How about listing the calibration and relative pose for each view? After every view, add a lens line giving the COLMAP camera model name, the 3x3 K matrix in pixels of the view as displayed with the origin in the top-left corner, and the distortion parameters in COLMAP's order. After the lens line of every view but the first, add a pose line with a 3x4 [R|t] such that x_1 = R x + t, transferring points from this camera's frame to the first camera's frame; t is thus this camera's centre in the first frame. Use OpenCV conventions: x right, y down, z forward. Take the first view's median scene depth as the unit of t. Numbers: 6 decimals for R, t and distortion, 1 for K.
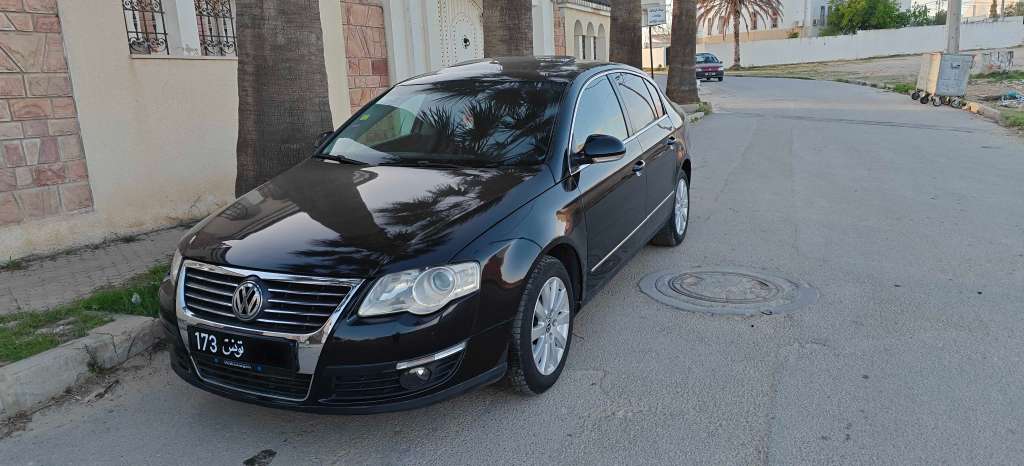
lens RADIAL K [[701.7, 0, 508.4], [0, 701.7, 250.7], [0, 0, 1]] dist [0.018519, -0.005429]
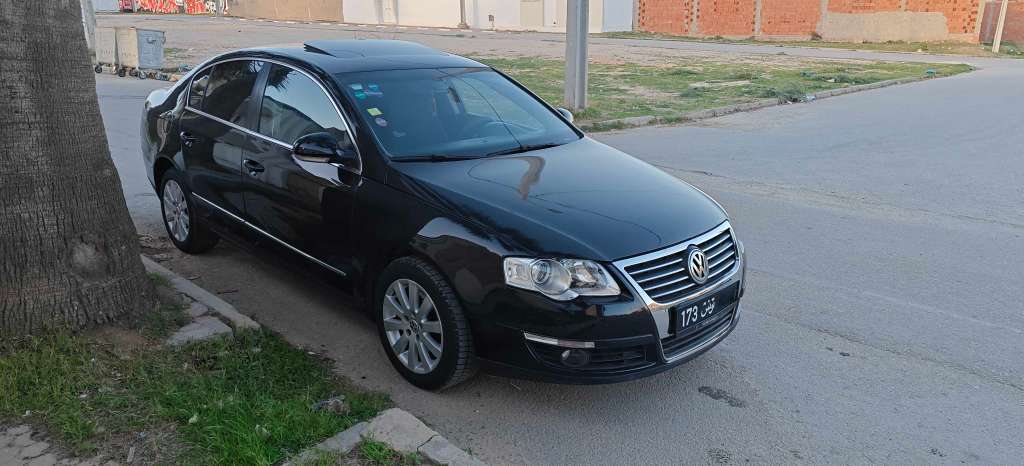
lens RADIAL K [[701.7, 0, 508.4], [0, 701.7, 250.7], [0, 0, 1]] dist [0.018519, -0.005429]
pose [[0.360372, -0.259481, 0.895992, -1.356623], [0.224834, 0.956375, 0.186539, -0.213962], [-0.905308, 0.134226, 0.402991, 0.733490]]
